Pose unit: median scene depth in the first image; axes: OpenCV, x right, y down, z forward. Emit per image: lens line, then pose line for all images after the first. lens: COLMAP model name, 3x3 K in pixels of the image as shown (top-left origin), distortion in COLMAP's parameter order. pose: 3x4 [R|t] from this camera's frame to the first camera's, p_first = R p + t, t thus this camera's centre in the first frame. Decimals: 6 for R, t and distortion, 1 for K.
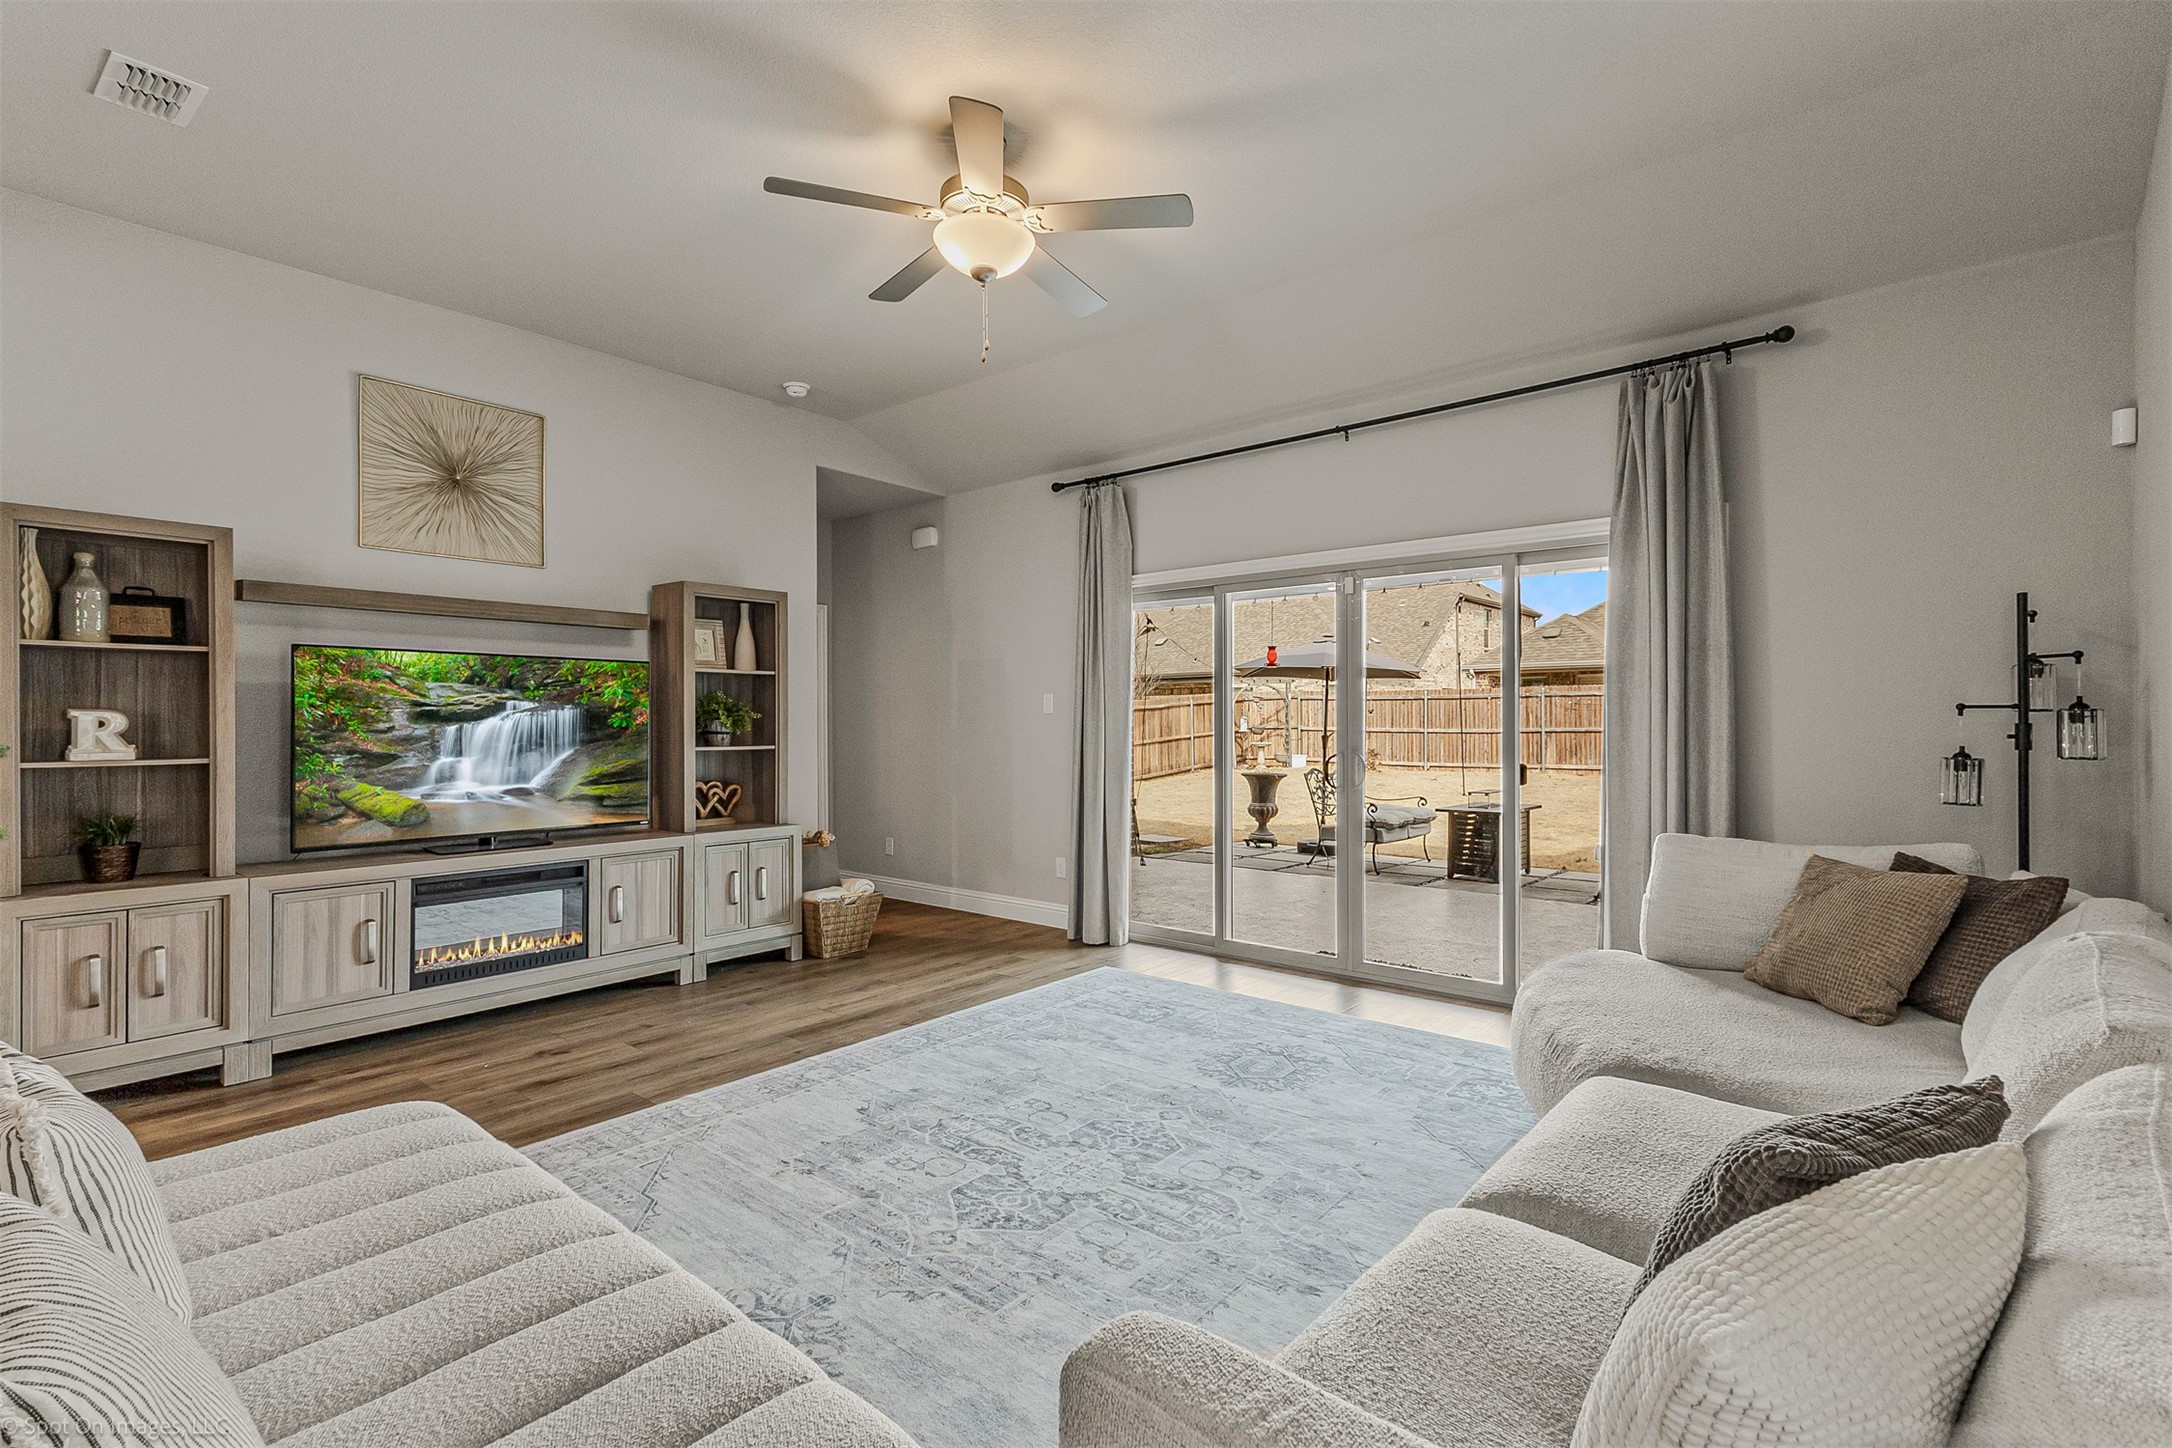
lens RADIAL K [[1003.6, 0, 1073.7], [0, 1003.6, 723.8], [0, 0, 1]] dist [0.022091, -0.001254]
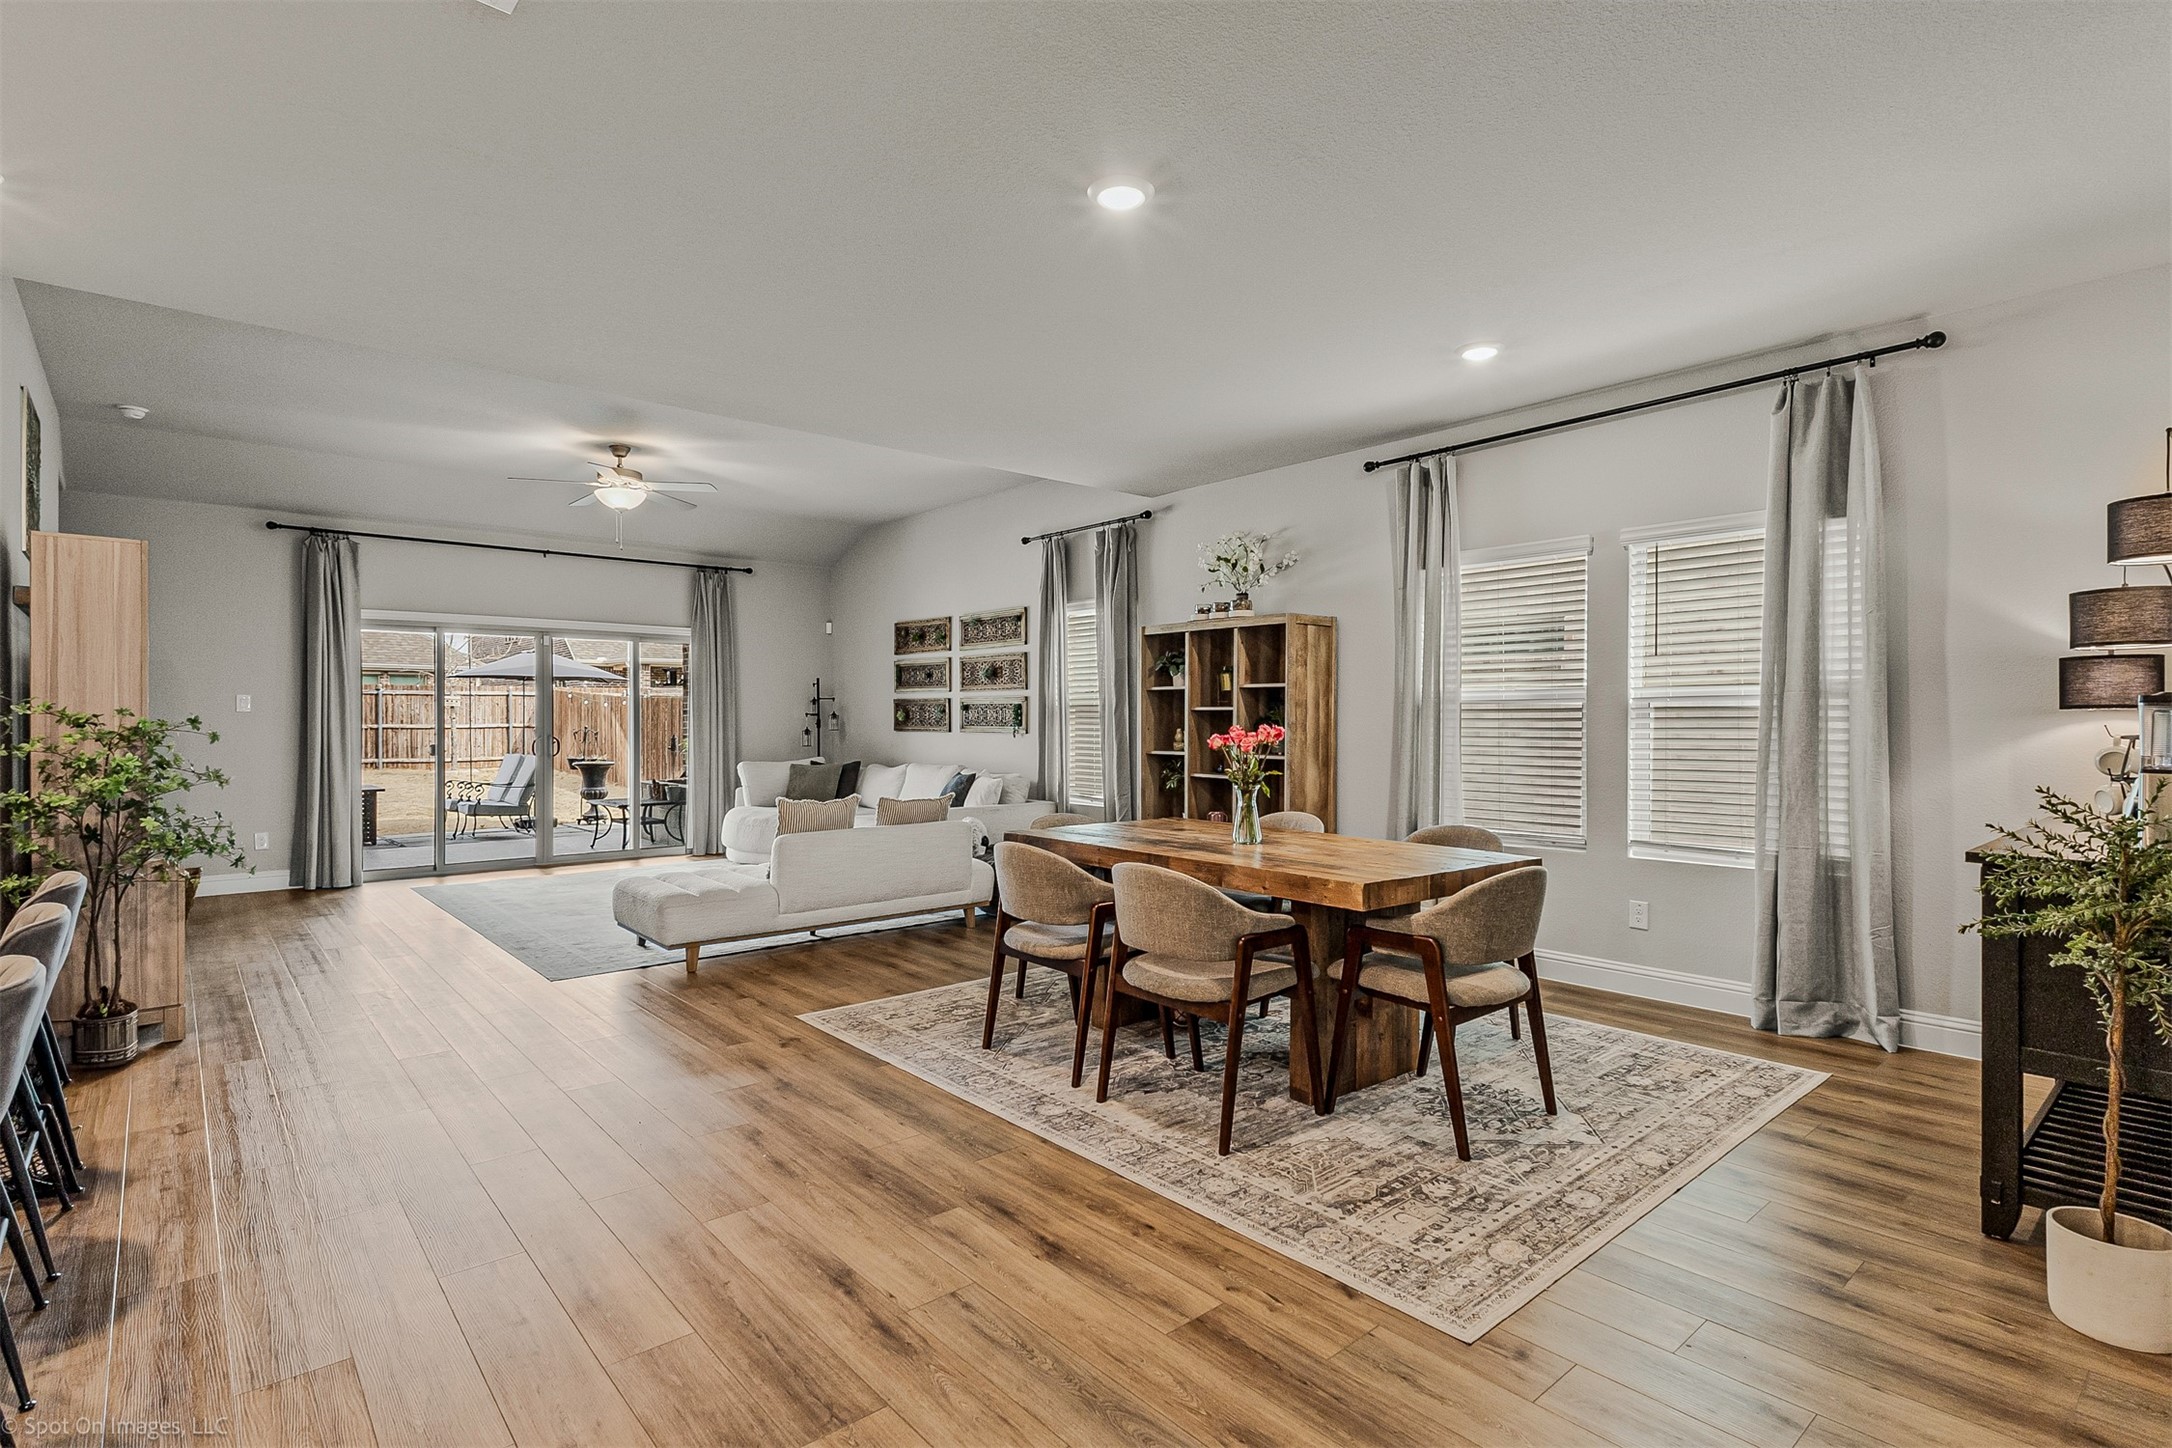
lens RADIAL K [[1056.9, 0, 1085.5], [0, 1056.9, 723.5], [0, 0, 1]] dist [-0.000598, -0.000018]
pose [[0.147754, -0.005124, 0.989011, -2.132806], [0.003971, 0.999982, 0.004588, 0.002199], [-0.989016, 0.003250, 0.147772, -0.295300]]
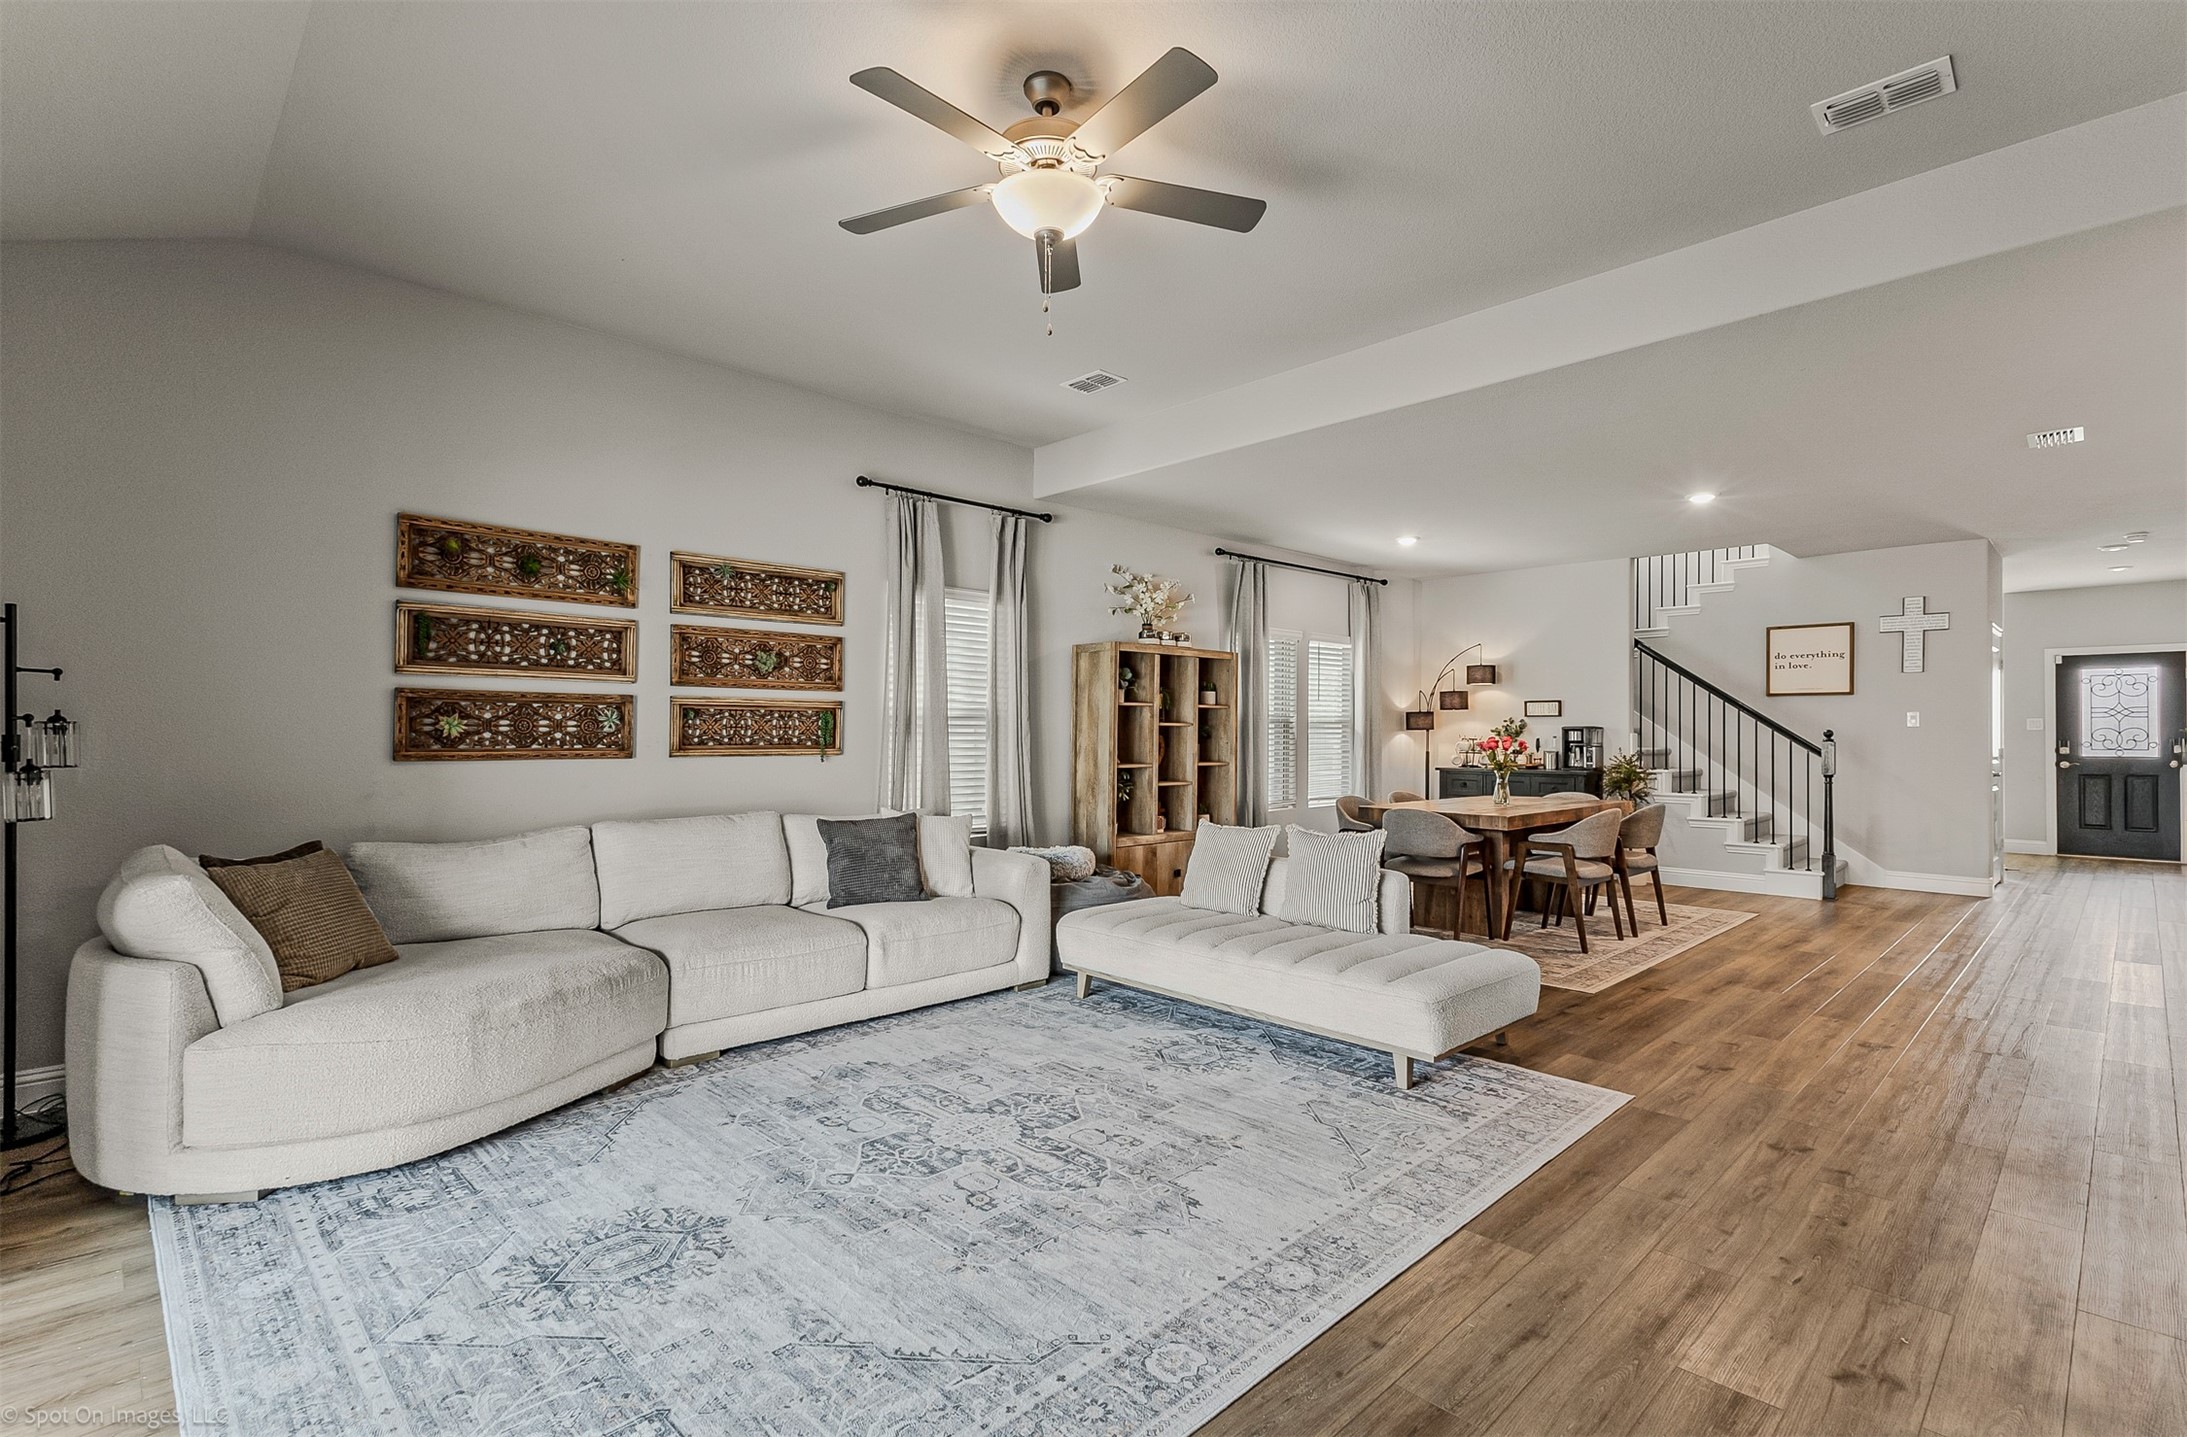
lens RADIAL K [[1010.5, 0, 1101.7], [0, 1010.5, 720.9], [0, 0, 1]] dist [0.022091, -0.001254]
pose [[-0.997347, -0.000409, 0.072795, -0.198357], [-0.000865, 0.999980, -0.006239, -0.008487], [-0.072791, -0.006286, -0.997327, 1.872451]]
